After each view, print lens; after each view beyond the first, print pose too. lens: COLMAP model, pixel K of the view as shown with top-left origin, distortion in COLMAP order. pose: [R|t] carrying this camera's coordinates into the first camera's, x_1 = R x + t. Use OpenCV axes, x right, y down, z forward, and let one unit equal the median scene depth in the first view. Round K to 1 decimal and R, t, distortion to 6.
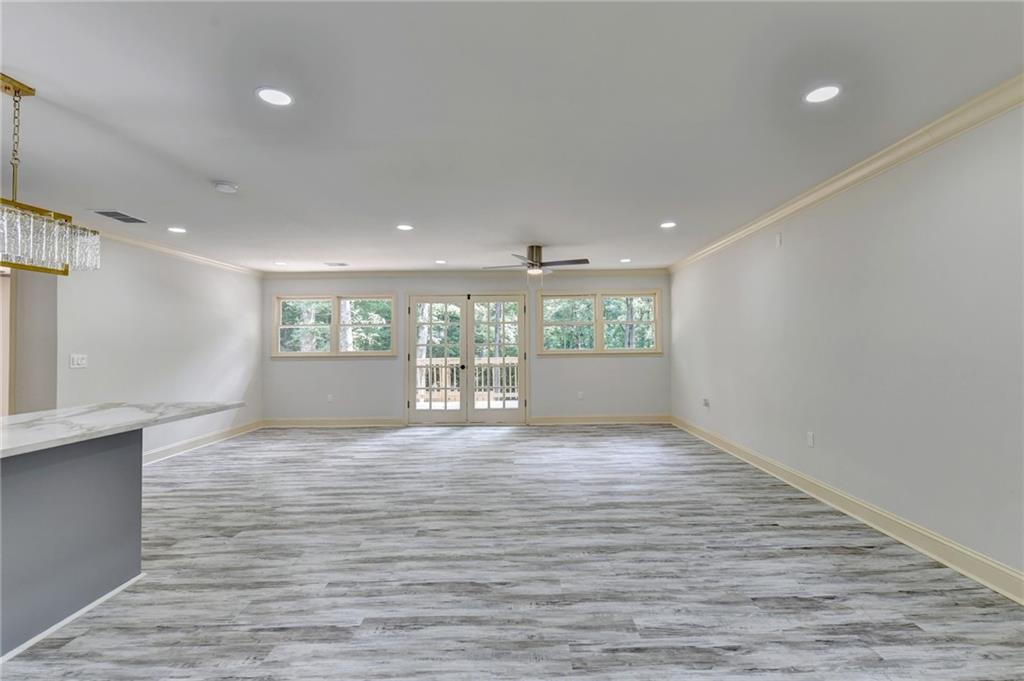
lens RADIAL K [[490.8, 0, 536.0], [0, 490.8, 331.5], [0, 0, 1]] dist [0.000891, 0.001654]
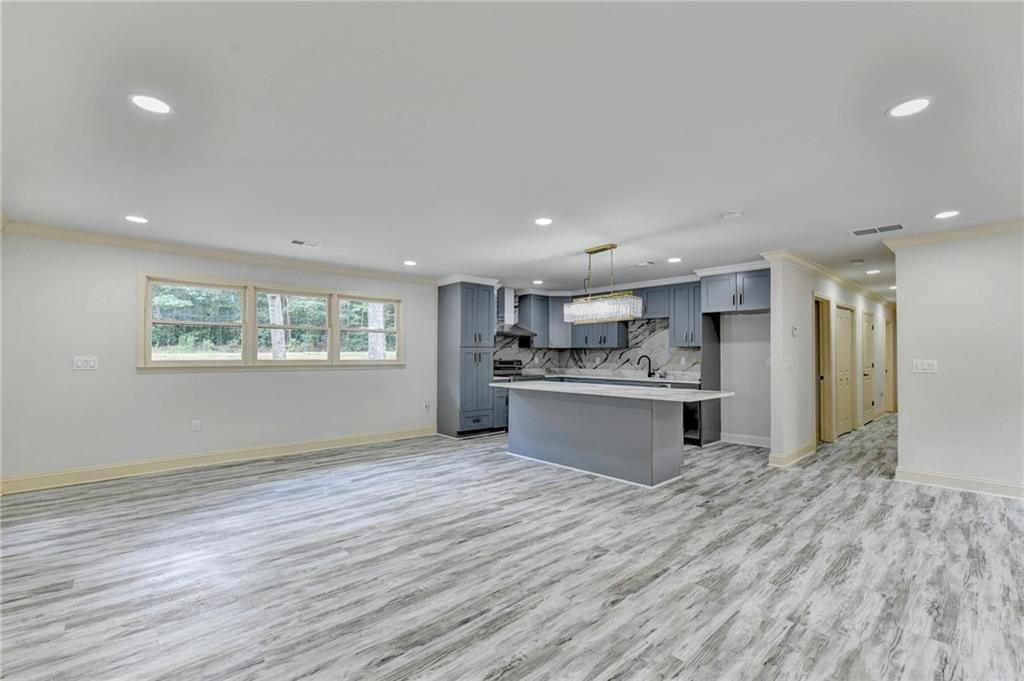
lens RADIAL K [[432.0, 0, 524.8], [0, 432.0, 345.1], [0, 0, 1]] dist [-0.006959, 0.000176]
pose [[-0.750229, -0.011301, -0.661081, 0.469457], [0.025162, 0.998642, -0.045627, 0.054143], [0.660699, -0.050864, -0.748926, 1.679849]]
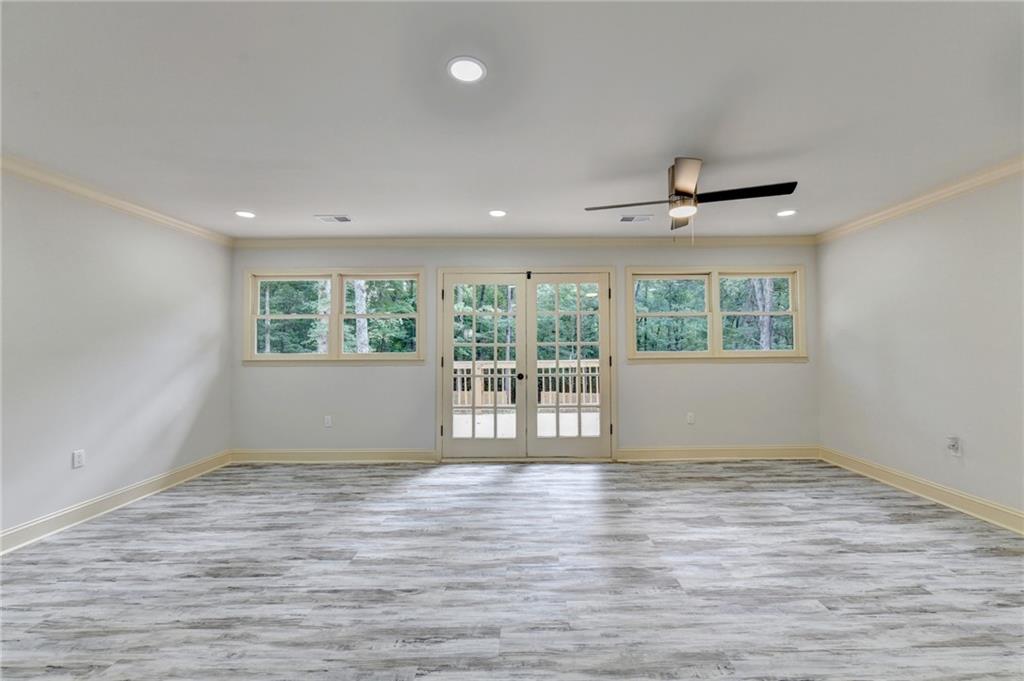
lens RADIAL K [[432.0, 0, 530.8], [0, 432.0, 343.0], [0, 0, 1]] dist [-0.006959, 0.000176]
pose [[0.999984, 0.003774, -0.004296, -0.329823], [-0.003686, 0.999789, 0.020220, 0.032349], [0.004371, -0.020204, 0.999786, 0.986744]]
